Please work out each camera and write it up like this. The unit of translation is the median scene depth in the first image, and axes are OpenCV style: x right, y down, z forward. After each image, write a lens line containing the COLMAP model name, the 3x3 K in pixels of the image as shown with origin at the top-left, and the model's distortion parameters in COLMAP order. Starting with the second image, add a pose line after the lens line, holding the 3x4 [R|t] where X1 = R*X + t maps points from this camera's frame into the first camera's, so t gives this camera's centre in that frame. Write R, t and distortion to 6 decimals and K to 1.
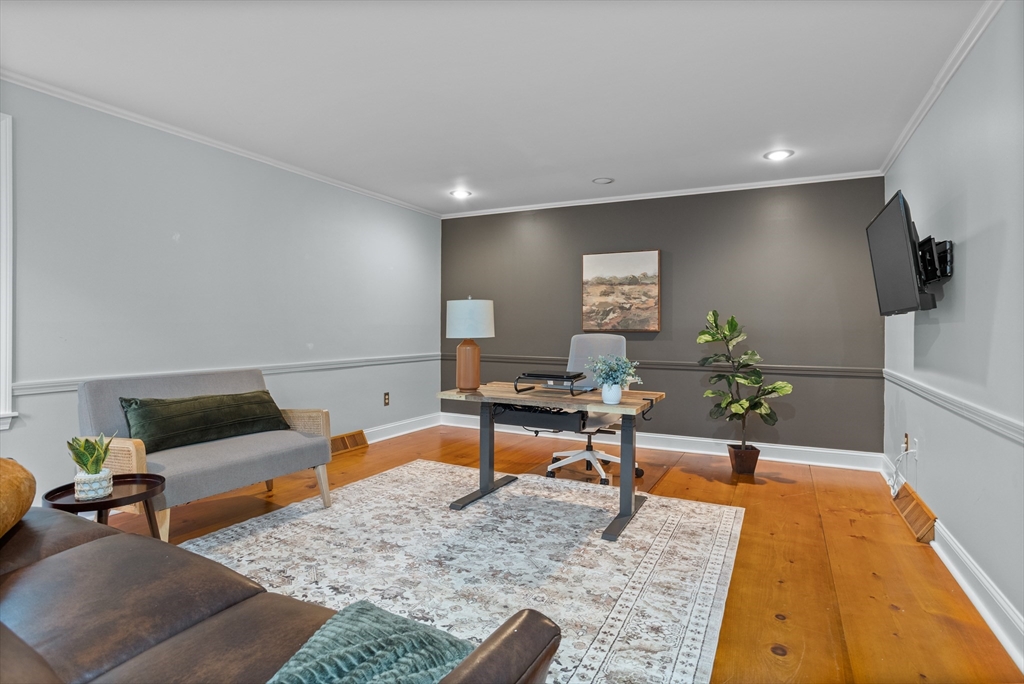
lens RADIAL K [[500.3, 0, 512.2], [0, 500.3, 338.8], [0, 0, 1]] dist [0.004902, 0.000780]
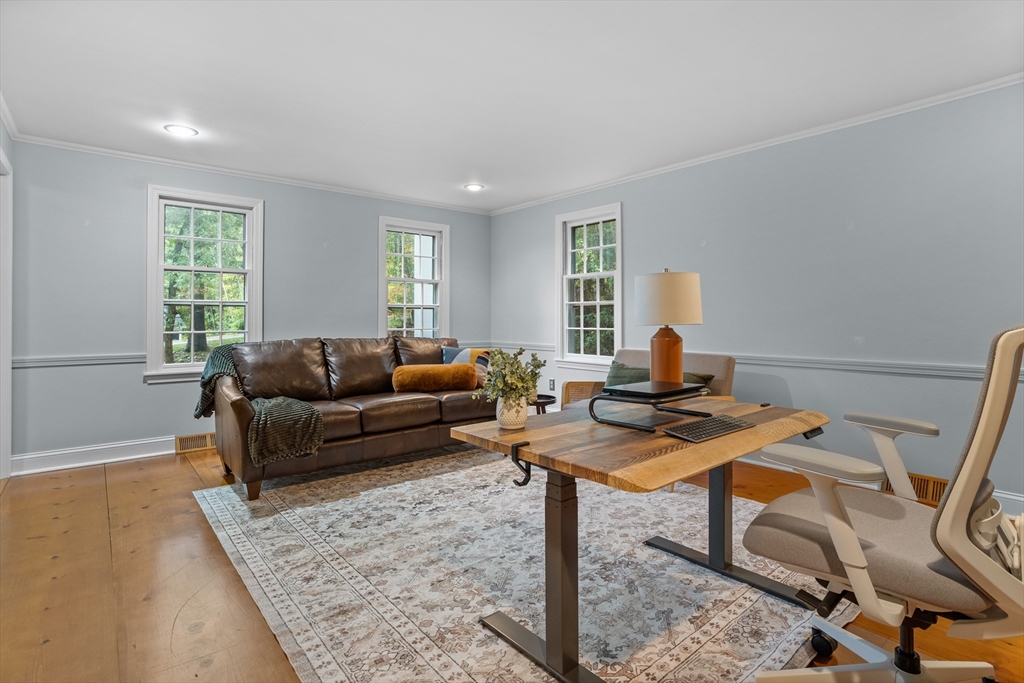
lens RADIAL K [[466.3, 0, 514.6], [0, 466.3, 332.6], [0, 0, 1]] dist [0.002263, 0.000305]
pose [[-0.342261, 0.006188, -0.939584, 0.827611], [-0.010602, 0.999889, 0.010447, 0.002039], [0.939545, 0.013537, -0.342158, 1.327190]]
